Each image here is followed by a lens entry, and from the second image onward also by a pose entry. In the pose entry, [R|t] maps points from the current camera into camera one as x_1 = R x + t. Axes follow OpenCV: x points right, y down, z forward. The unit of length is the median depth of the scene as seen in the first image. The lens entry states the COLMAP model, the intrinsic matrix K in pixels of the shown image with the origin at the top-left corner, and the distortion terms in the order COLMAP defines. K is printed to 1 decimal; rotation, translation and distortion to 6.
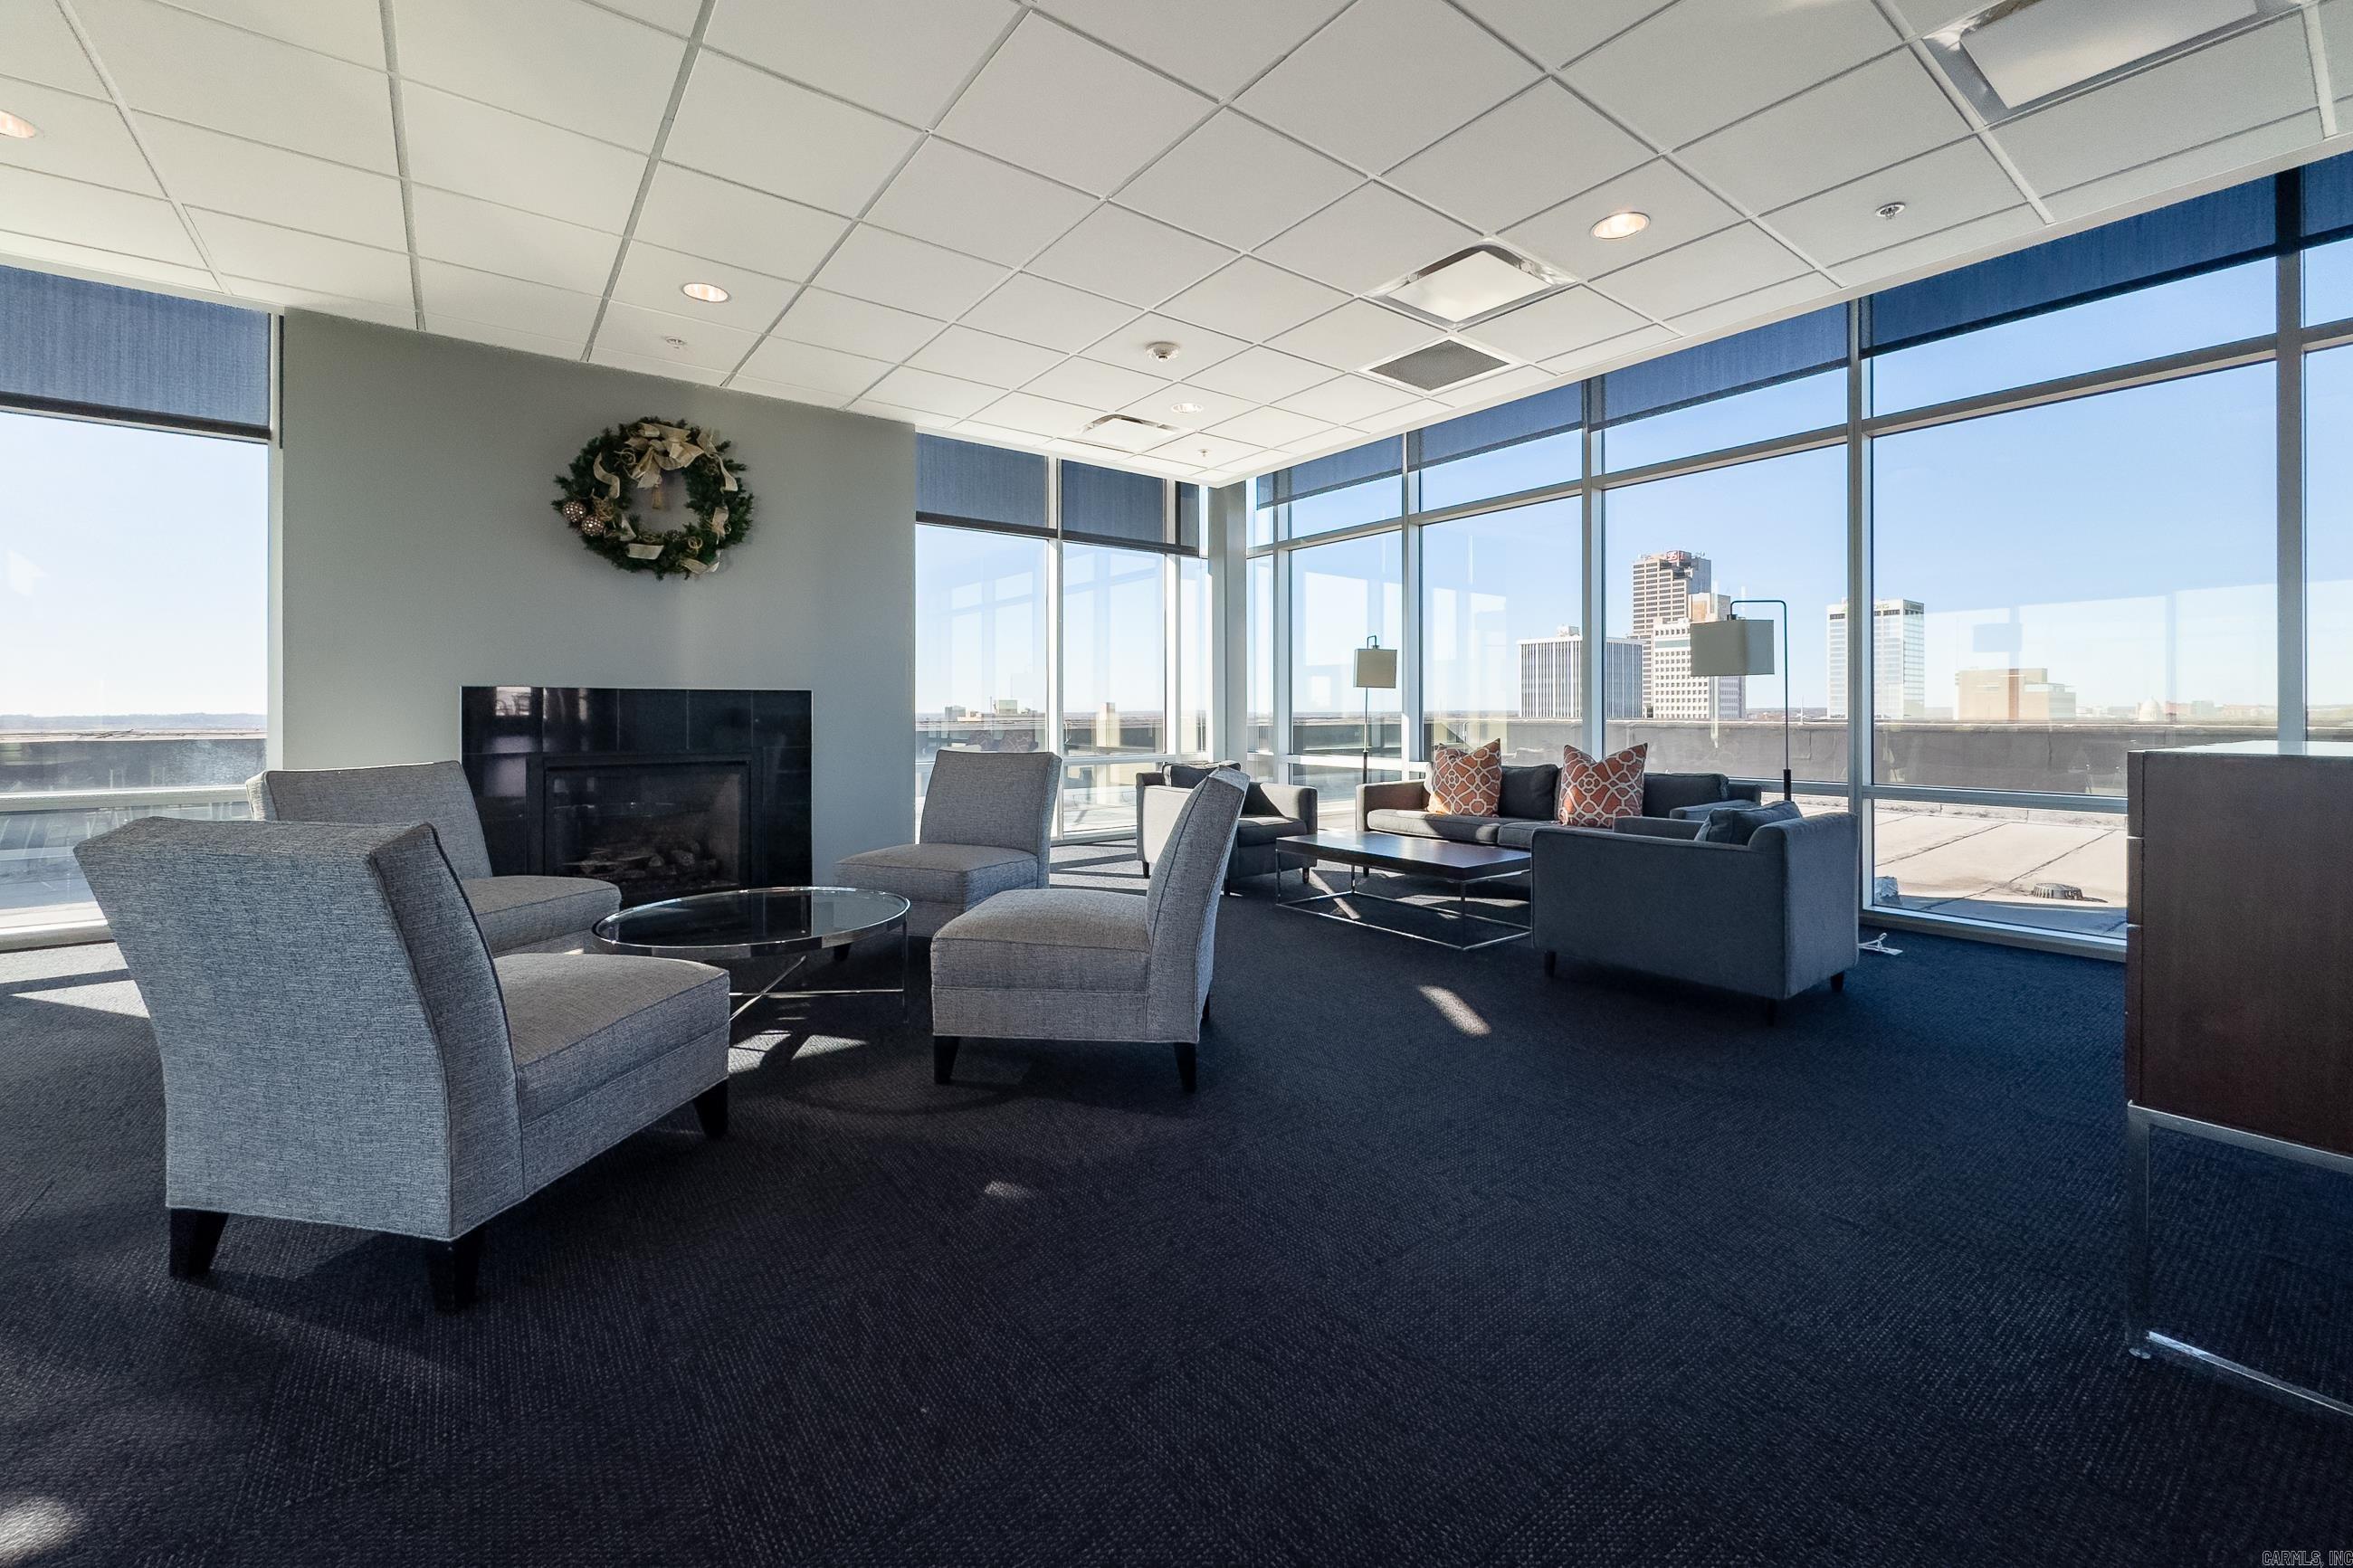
lens RADIAL K [[943.2, 0, 1179.0], [0, 943.2, 730.2], [0, 0, 1]] dist [0.000667, 0.000139]
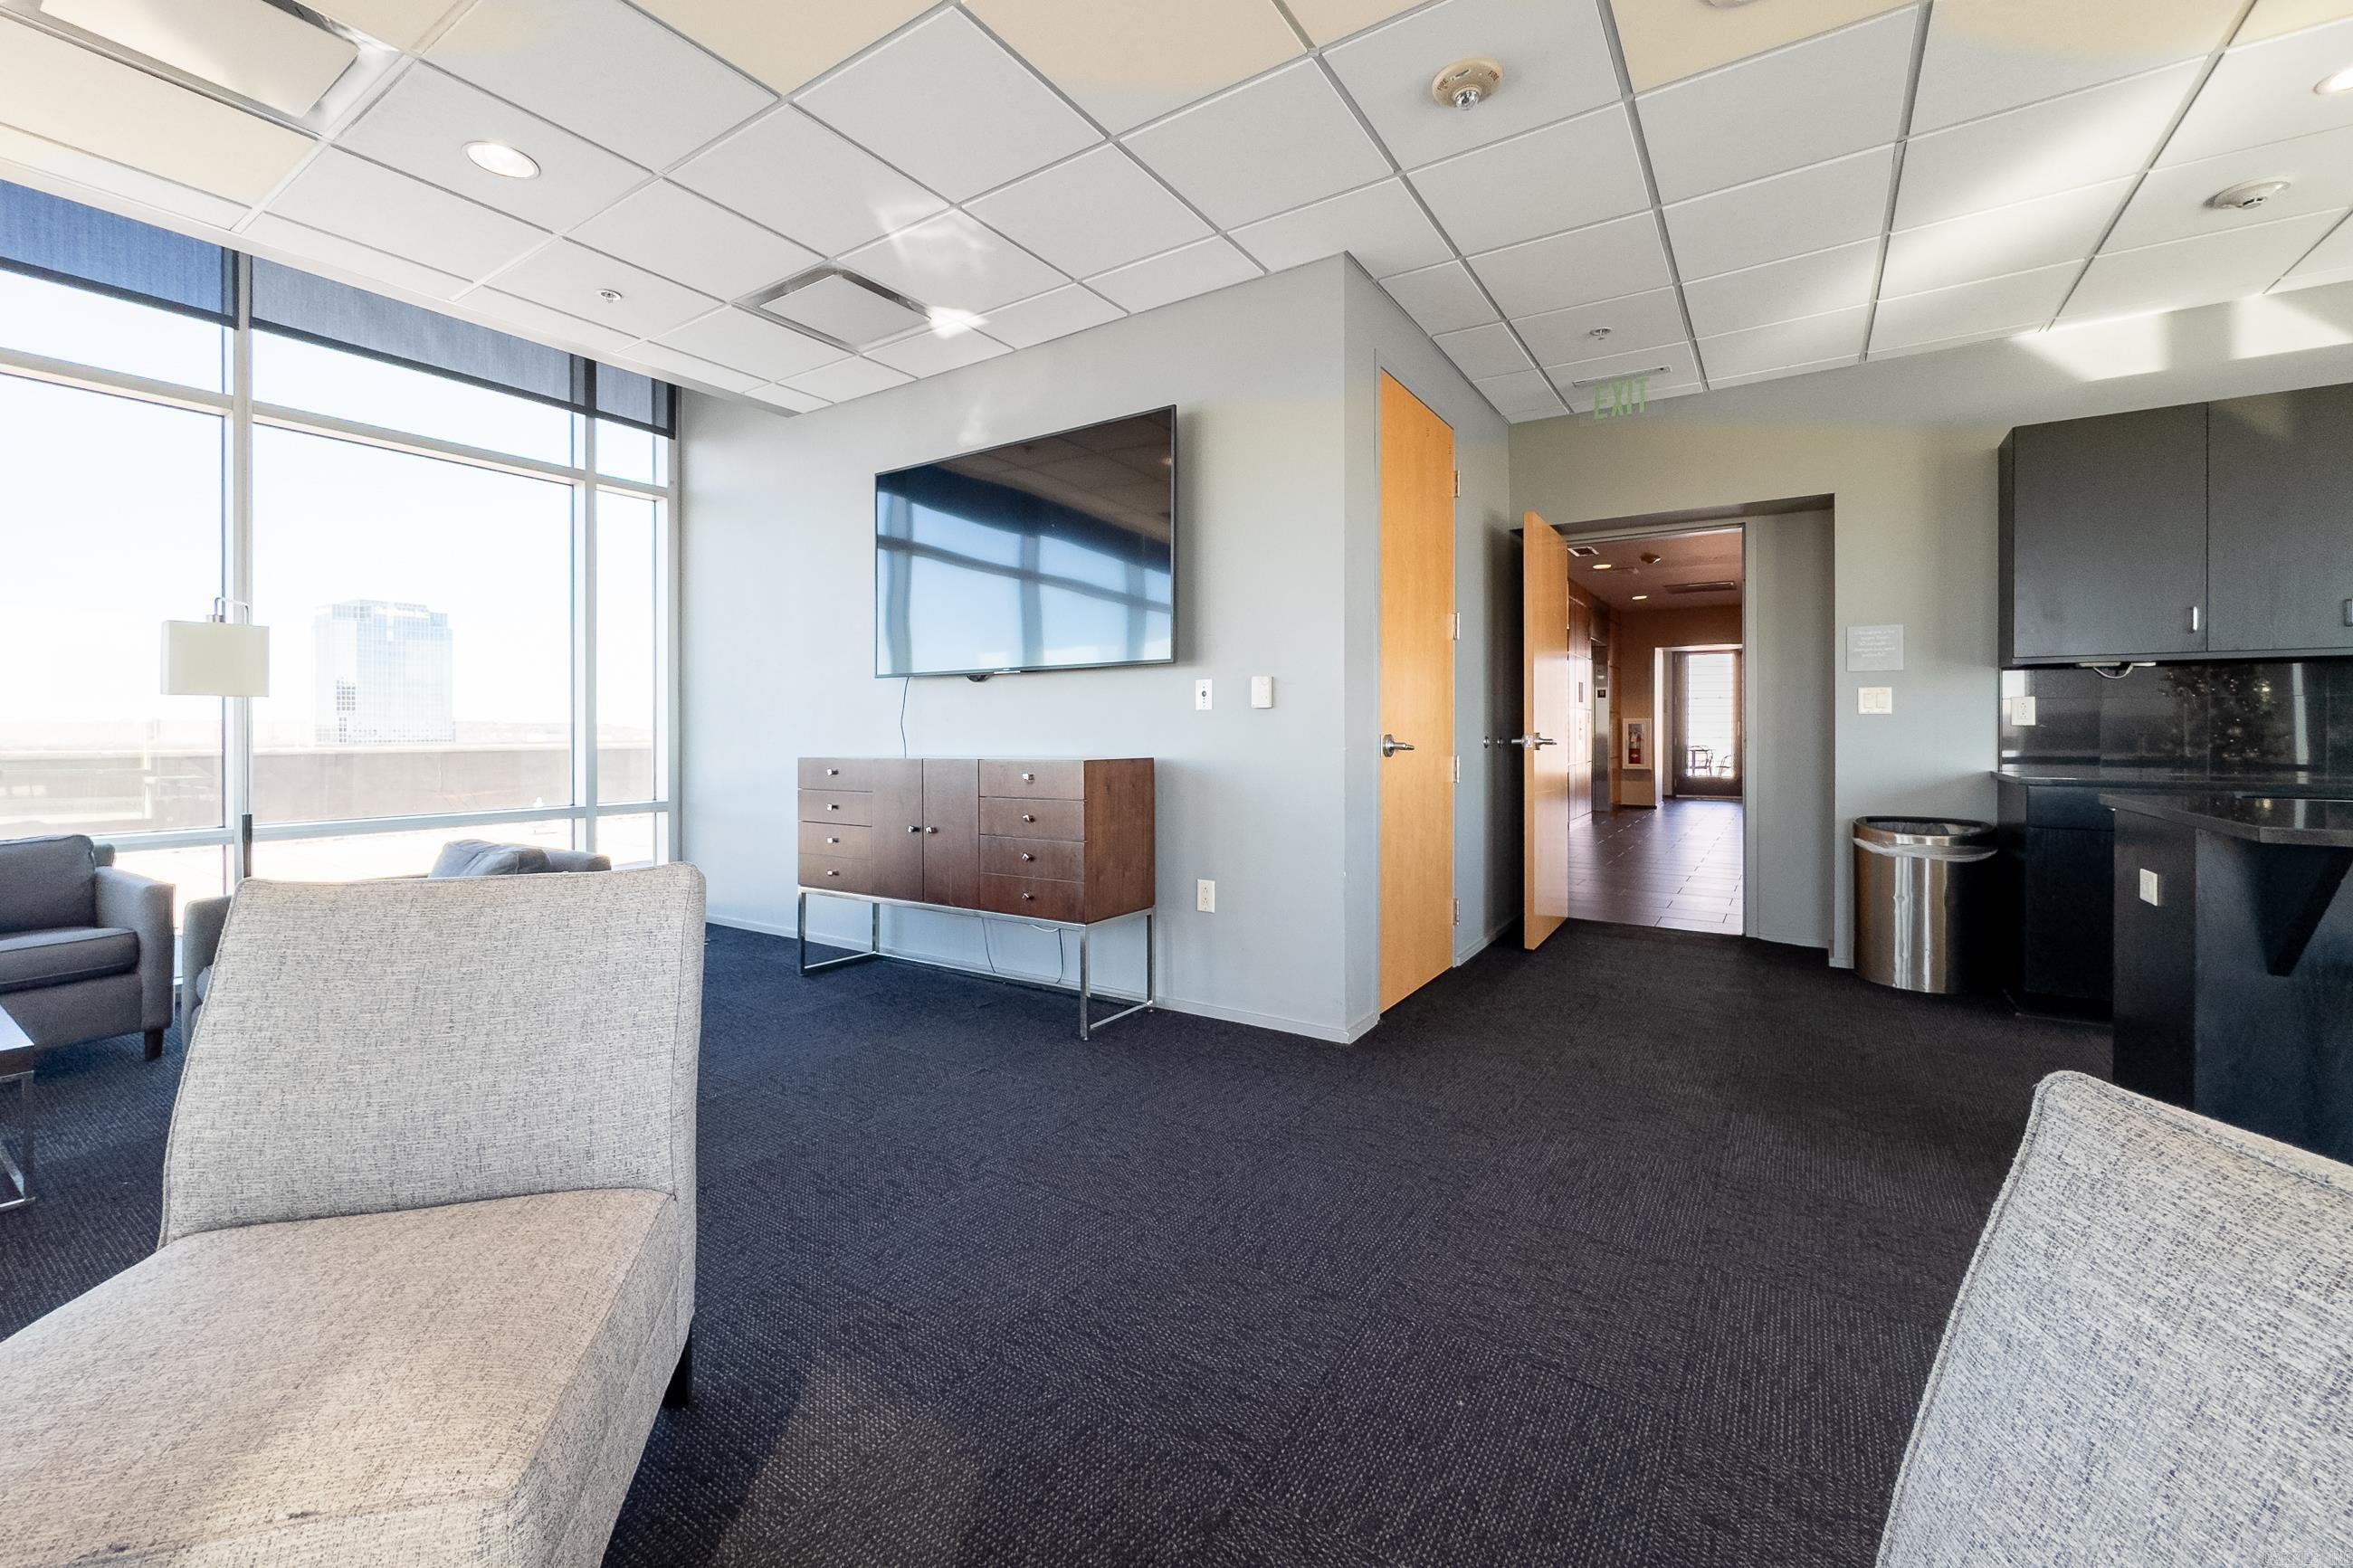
lens RADIAL K [[943.2, 0, 1179.0], [0, 943.2, 730.2], [0, 0, 1]] dist [0.000667, 0.000139]
pose [[-0.338551, 0.007228, 0.940920, -0.487911], [0.018110, 0.999835, -0.001164, -0.019411], [-0.940774, 0.016646, -0.338626, 0.685779]]
